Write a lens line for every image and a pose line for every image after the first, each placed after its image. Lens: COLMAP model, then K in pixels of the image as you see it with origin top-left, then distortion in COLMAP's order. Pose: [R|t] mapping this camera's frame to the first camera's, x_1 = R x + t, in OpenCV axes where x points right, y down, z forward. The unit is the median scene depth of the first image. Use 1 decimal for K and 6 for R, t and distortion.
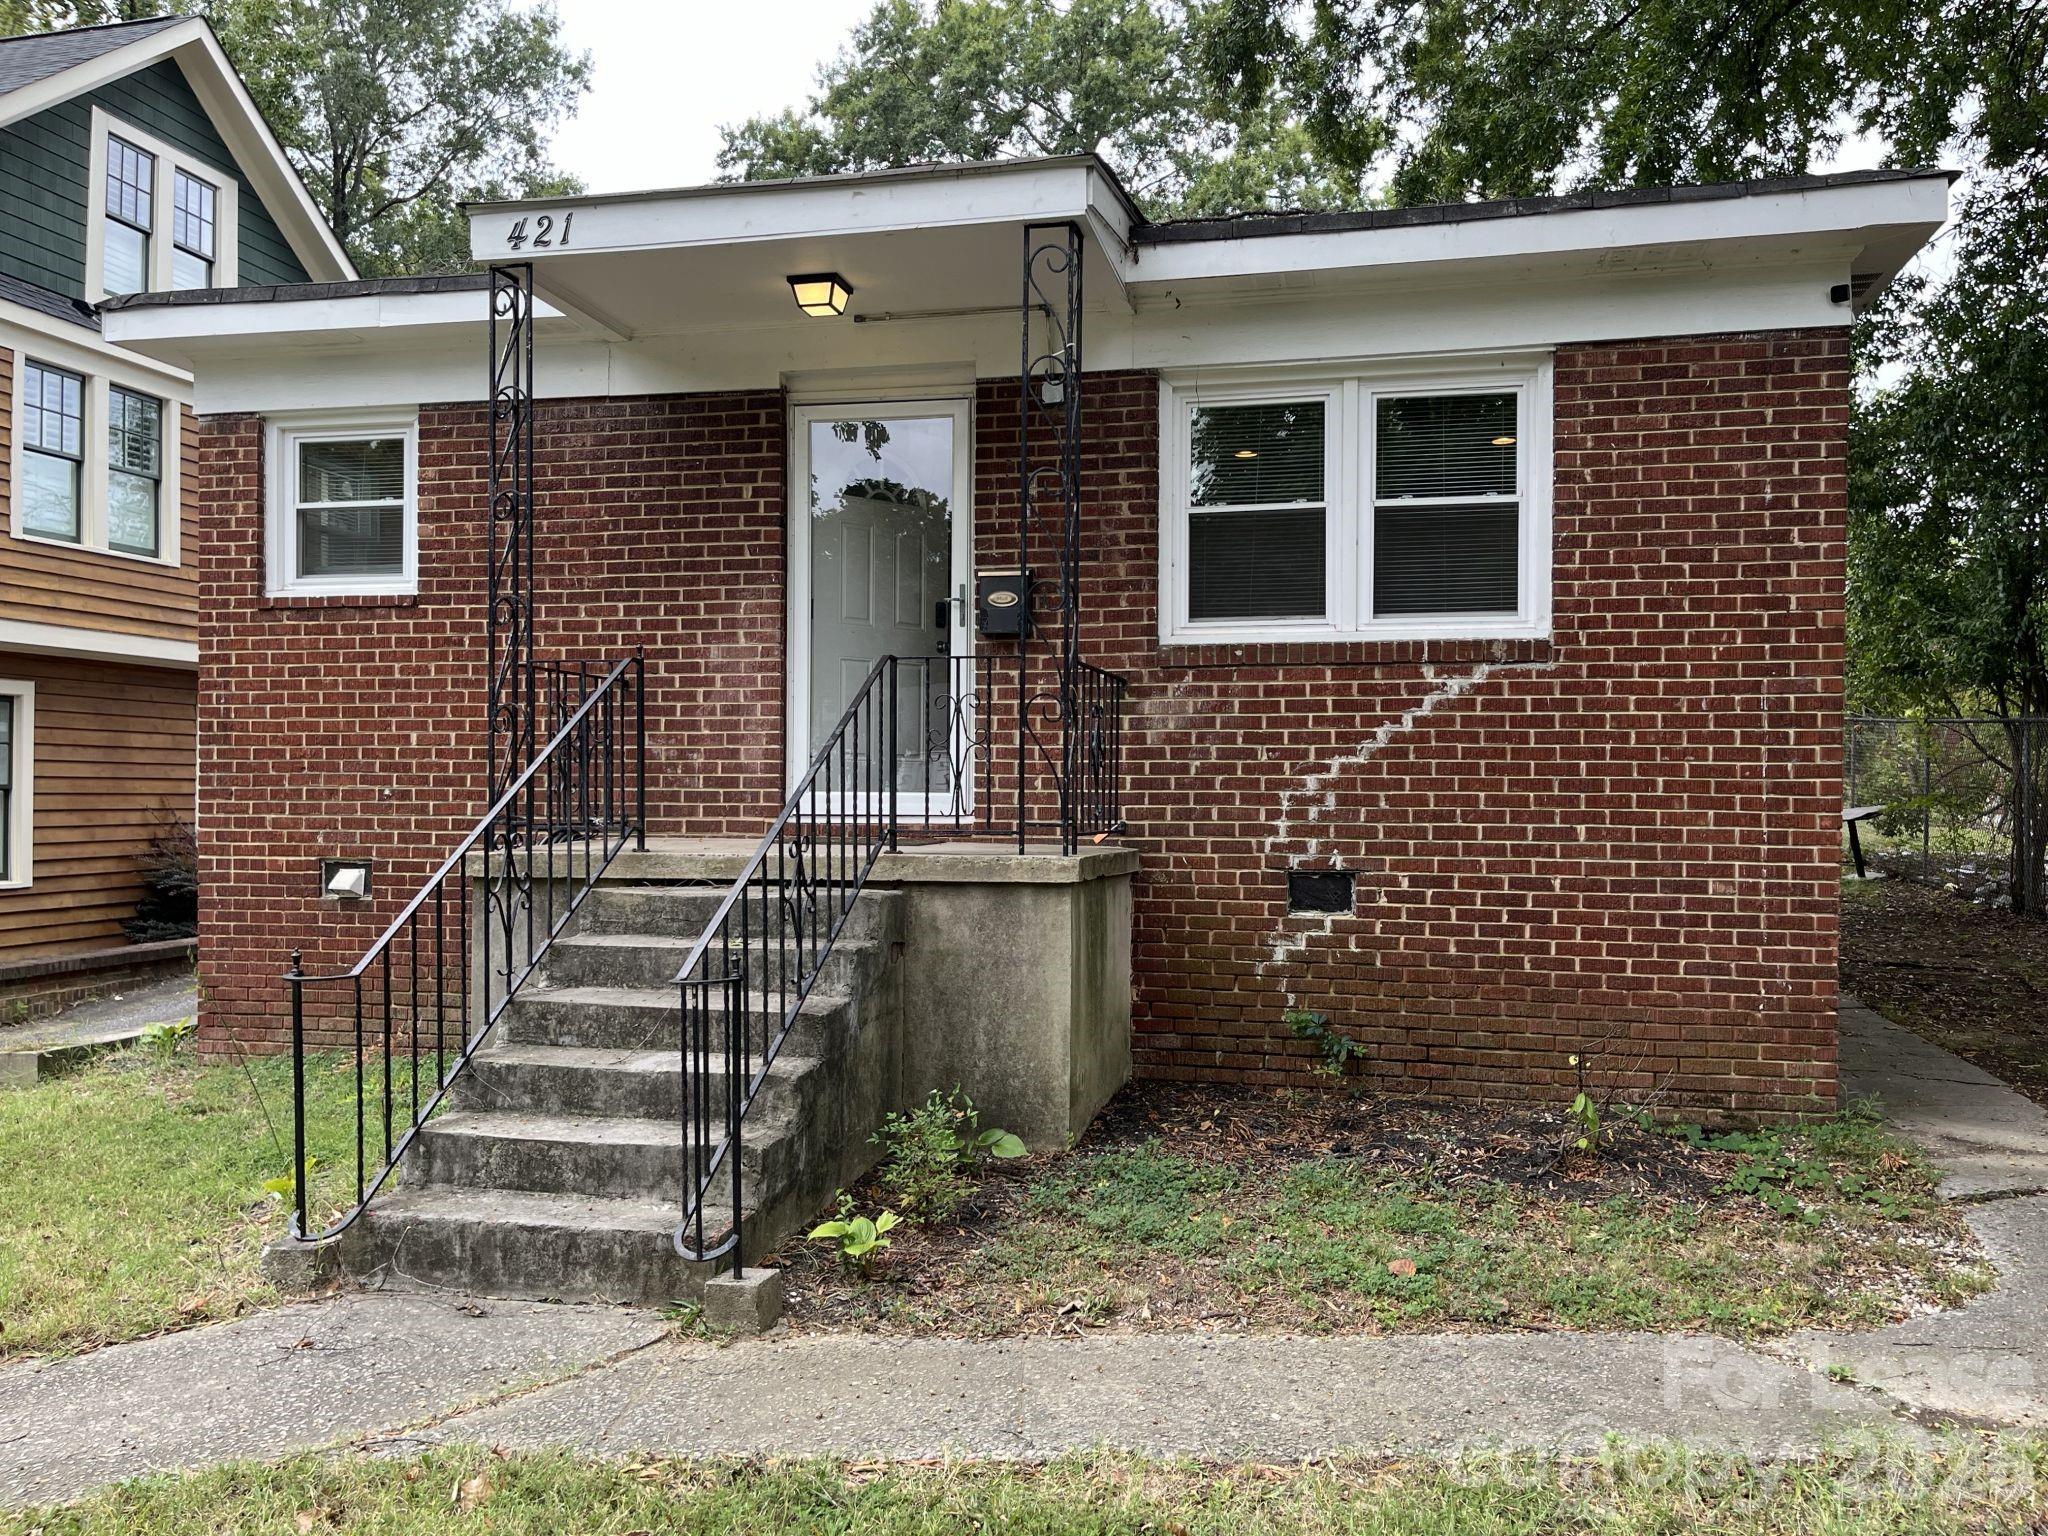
lens RADIAL K [[1662.6, 0, 1026.3], [0, 1662.6, 771.5], [0, 0, 1]] dist [0.018846, 0.001278]
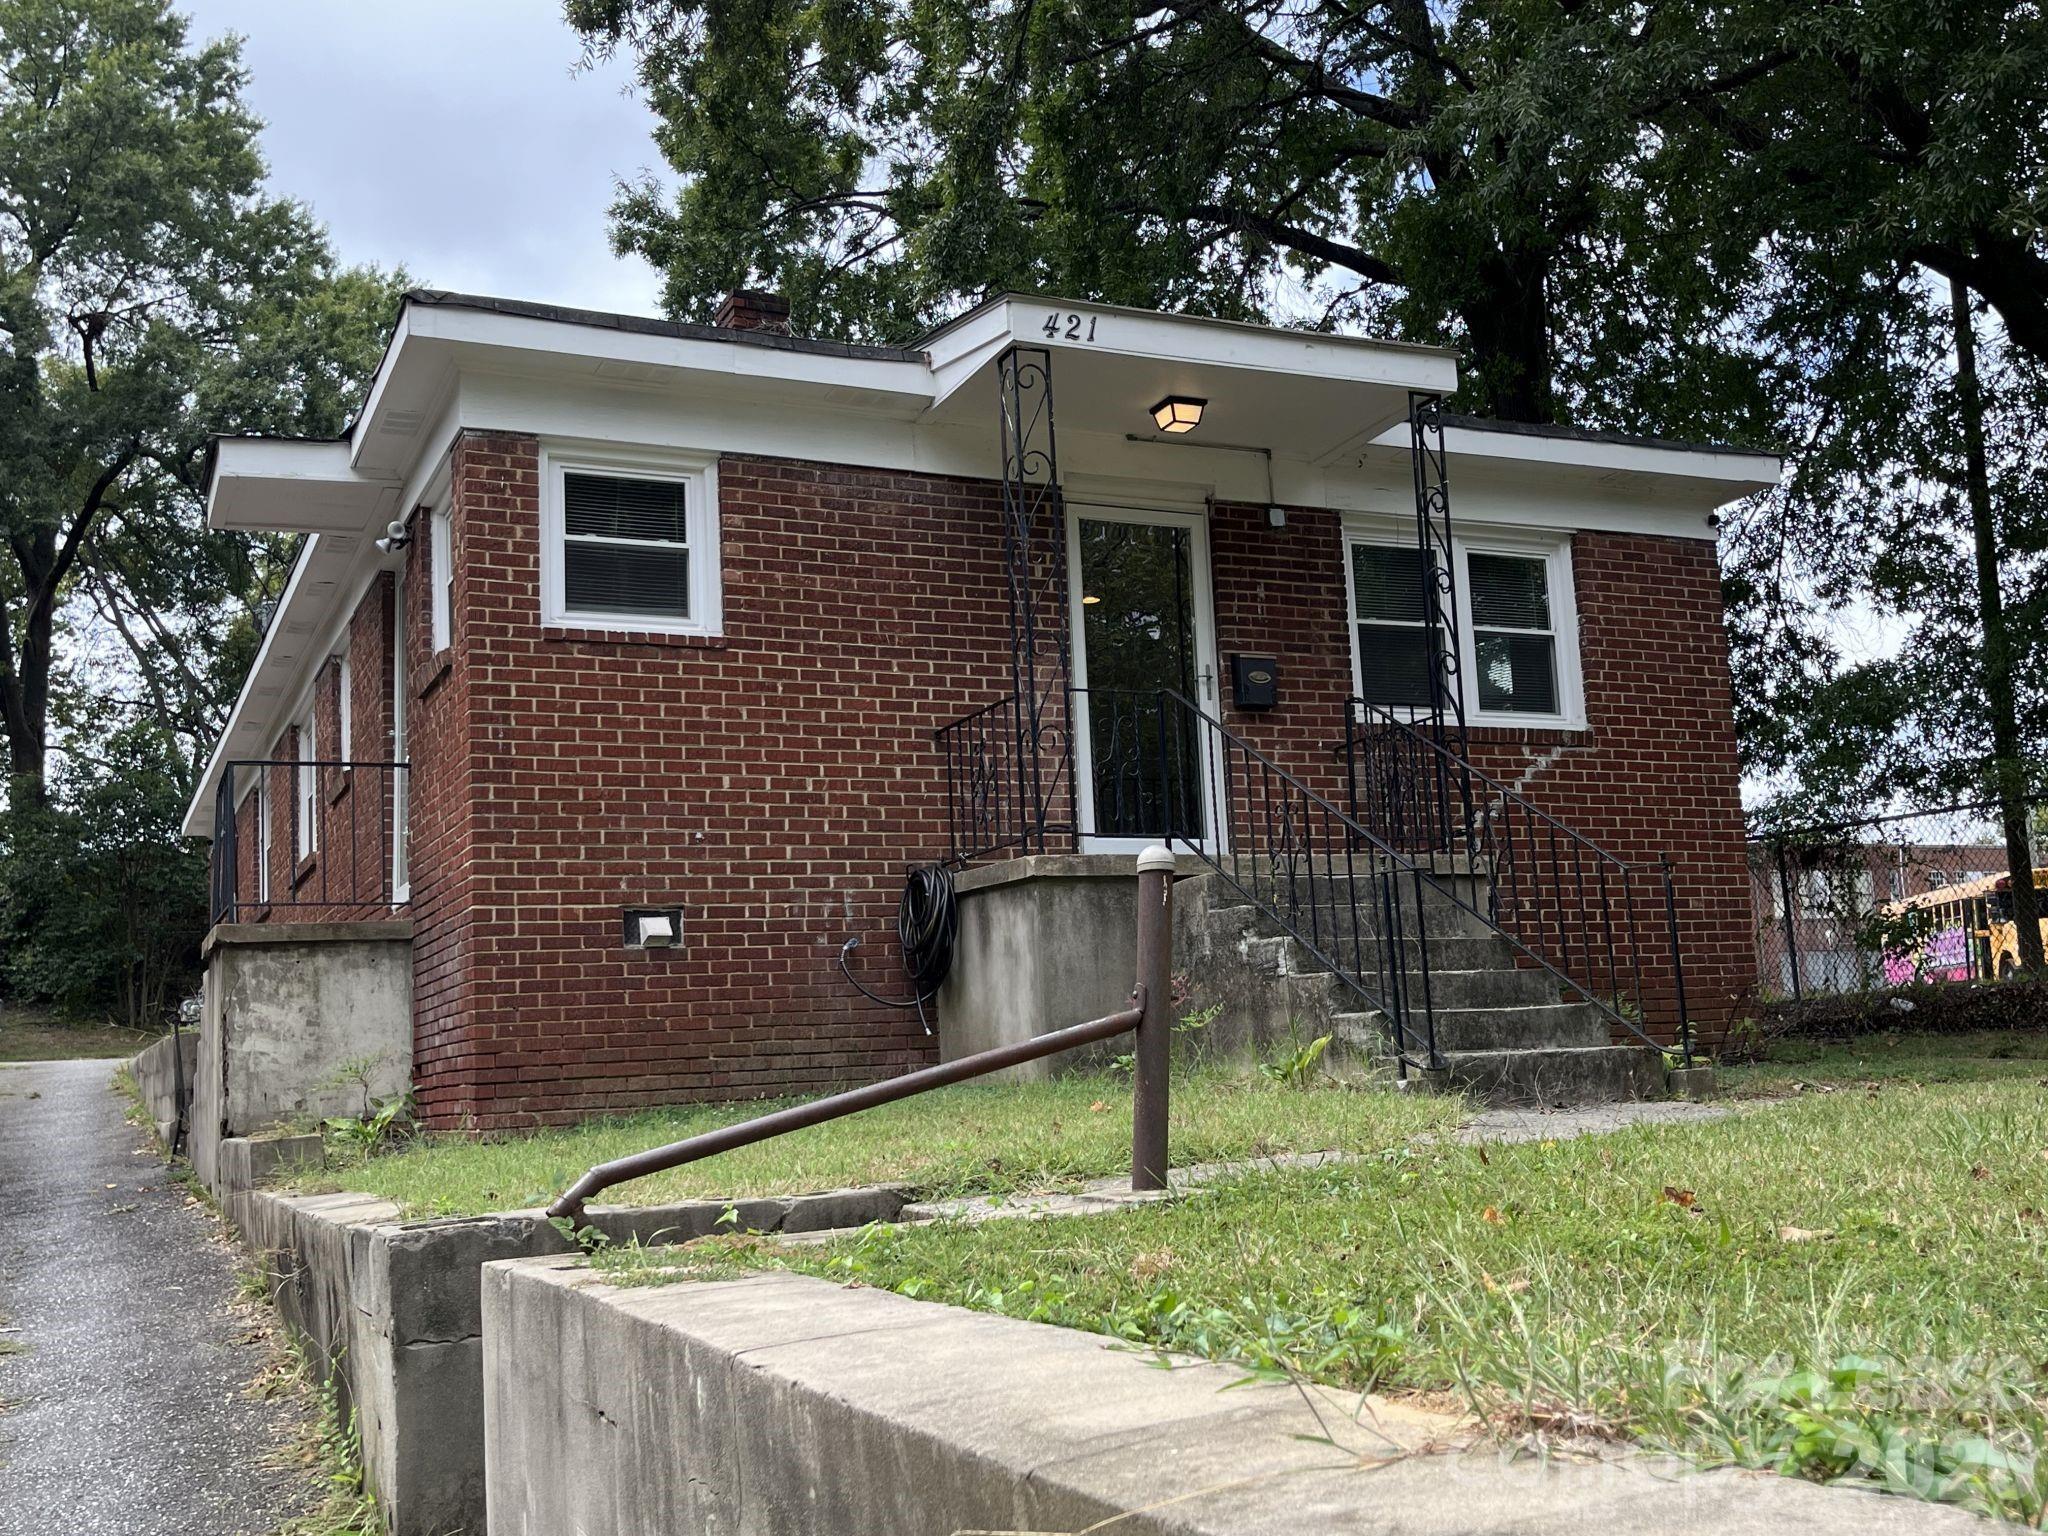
lens RADIAL K [[1991.9, 0, 1021.4], [0, 1991.9, 772.3], [0, 0, 1]] dist [0.061836, 0.000000]
pose [[0.789541, 0.049633, 0.611688, -0.952918], [0.043298, 0.989736, -0.136195, 0.142779], [-0.612169, 0.134016, 0.779288, -0.021503]]
